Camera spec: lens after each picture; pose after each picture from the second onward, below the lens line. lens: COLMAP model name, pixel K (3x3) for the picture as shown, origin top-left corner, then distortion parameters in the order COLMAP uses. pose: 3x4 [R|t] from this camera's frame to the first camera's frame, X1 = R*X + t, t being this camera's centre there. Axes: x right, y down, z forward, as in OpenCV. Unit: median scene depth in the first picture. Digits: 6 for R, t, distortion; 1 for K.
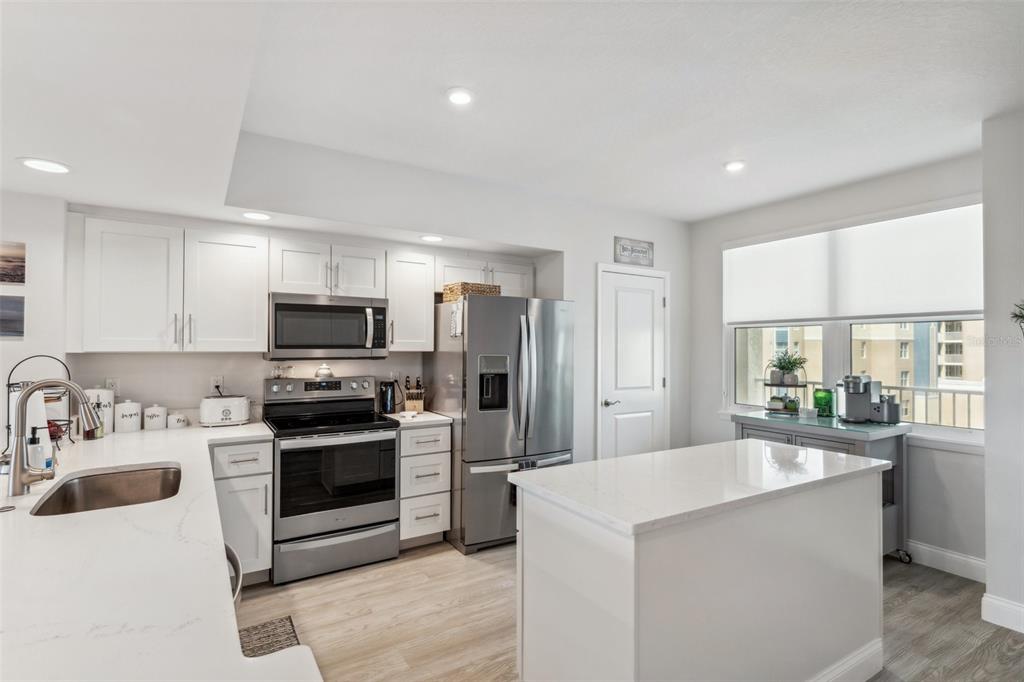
lens RADIAL K [[501.5, 0, 512.0], [0, 501.5, 341.0], [0, 0, 1]] dist [0.001462, 0.000457]
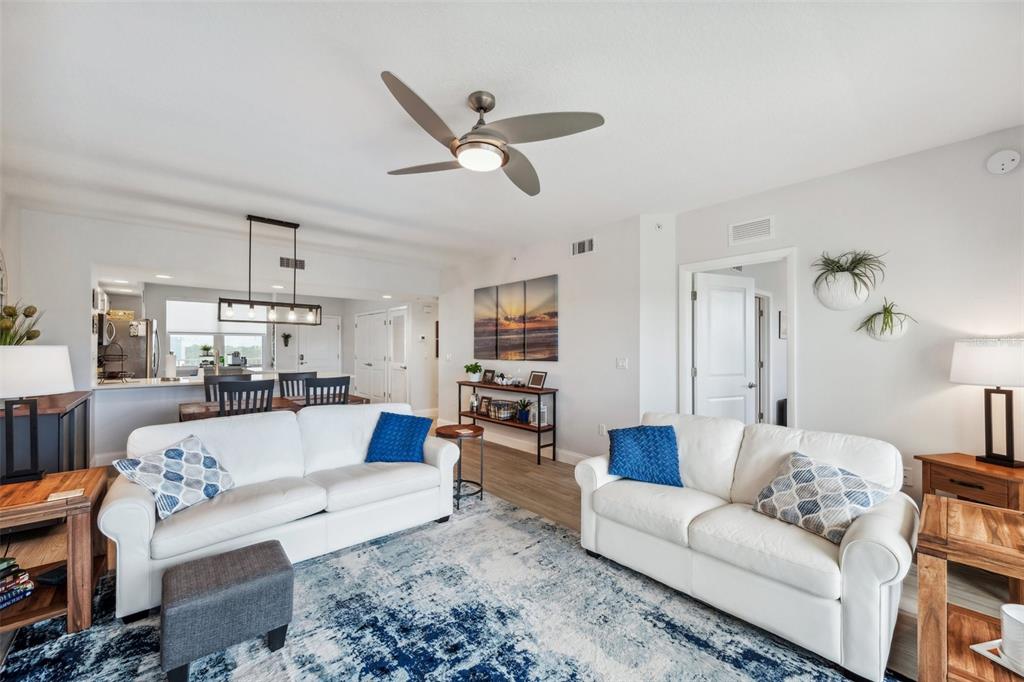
lens RADIAL K [[405.0, 0, 511.8], [0, 405.0, 345.0], [0, 0, 1]] dist [0.000921, -0.000147]
pose [[-0.152281, 0.004117, 0.988329, -2.155473], [-0.016635, 0.999839, -0.006728, 0.014837], [-0.988197, -0.017466, -0.152188, -0.378951]]
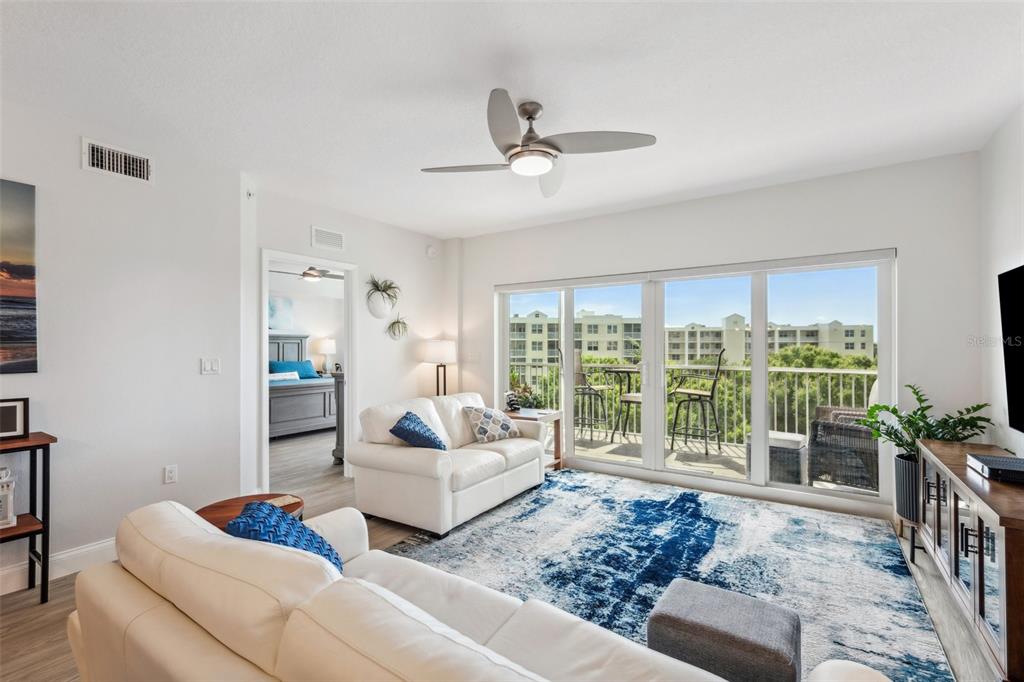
lens RADIAL K [[454.8, 0, 511.3], [0, 454.8, 343.8], [0, 0, 1]] dist [0.002566, 0.000020]
pose [[-0.913532, -0.004964, -0.406736, -1.235871], [0.003251, 0.999804, -0.019505, 0.029329], [0.406754, -0.019141, -0.913337, 0.212855]]
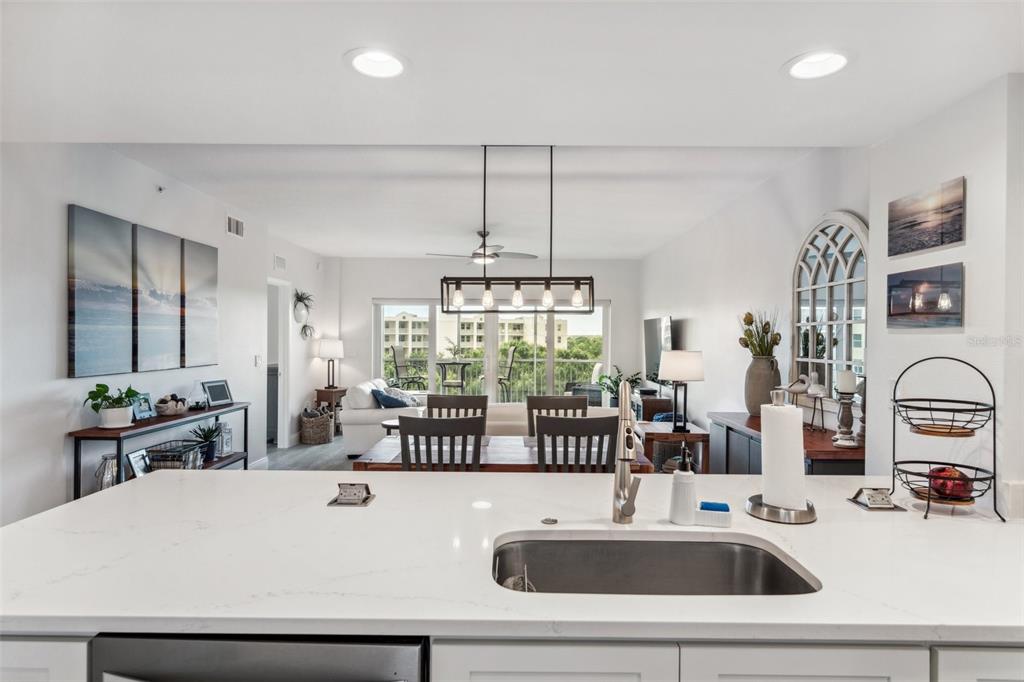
lens RADIAL K [[575.1, 0, 512.0], [0, 575.1, 341.0], [0, 0, 1]] dist [0.002576, 0.000397]
pose [[-0.541184, -0.004994, -0.840890, -0.048601], [0.001406, 0.999976, -0.006843, 0.009360], [0.840903, -0.004885, -0.541164, 0.656488]]
